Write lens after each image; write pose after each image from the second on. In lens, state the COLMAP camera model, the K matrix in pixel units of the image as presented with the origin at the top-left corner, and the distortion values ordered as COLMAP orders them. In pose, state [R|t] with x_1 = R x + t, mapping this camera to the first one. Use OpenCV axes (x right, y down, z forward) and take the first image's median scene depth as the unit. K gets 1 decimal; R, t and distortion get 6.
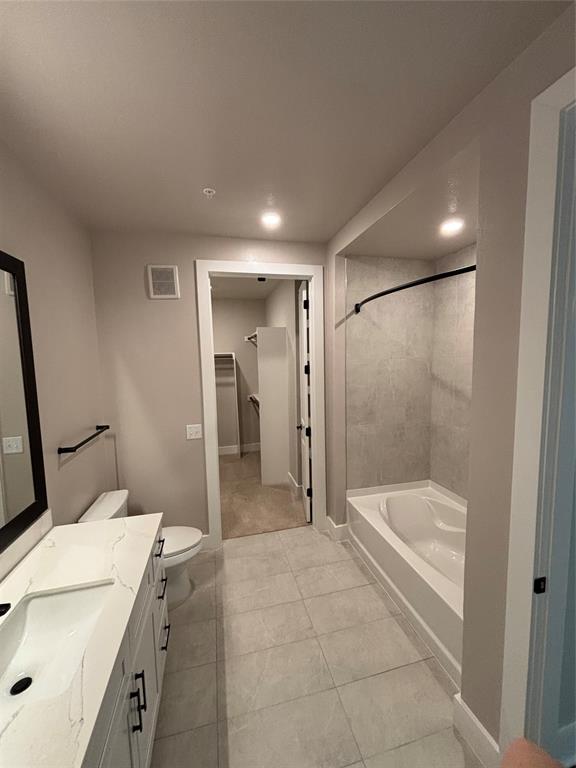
lens RADIAL K [[309.1, 0, 288.4], [0, 309.1, 384.6], [0, 0, 1]] dist [-0.004030, 0.000517]
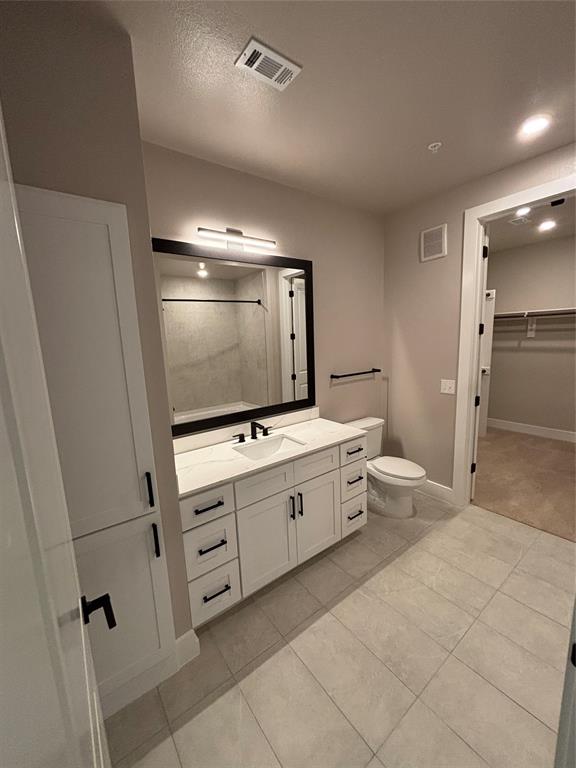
lens RADIAL K [[309.1, 0, 284.5], [0, 309.1, 385.1], [0, 0, 1]] dist [-0.004030, 0.000517]
pose [[0.383776, 0.151489, -0.910916, 0.454385], [-0.052549, 0.988436, 0.142242, 0.030564], [0.921930, -0.006721, 0.387298, 0.101012]]
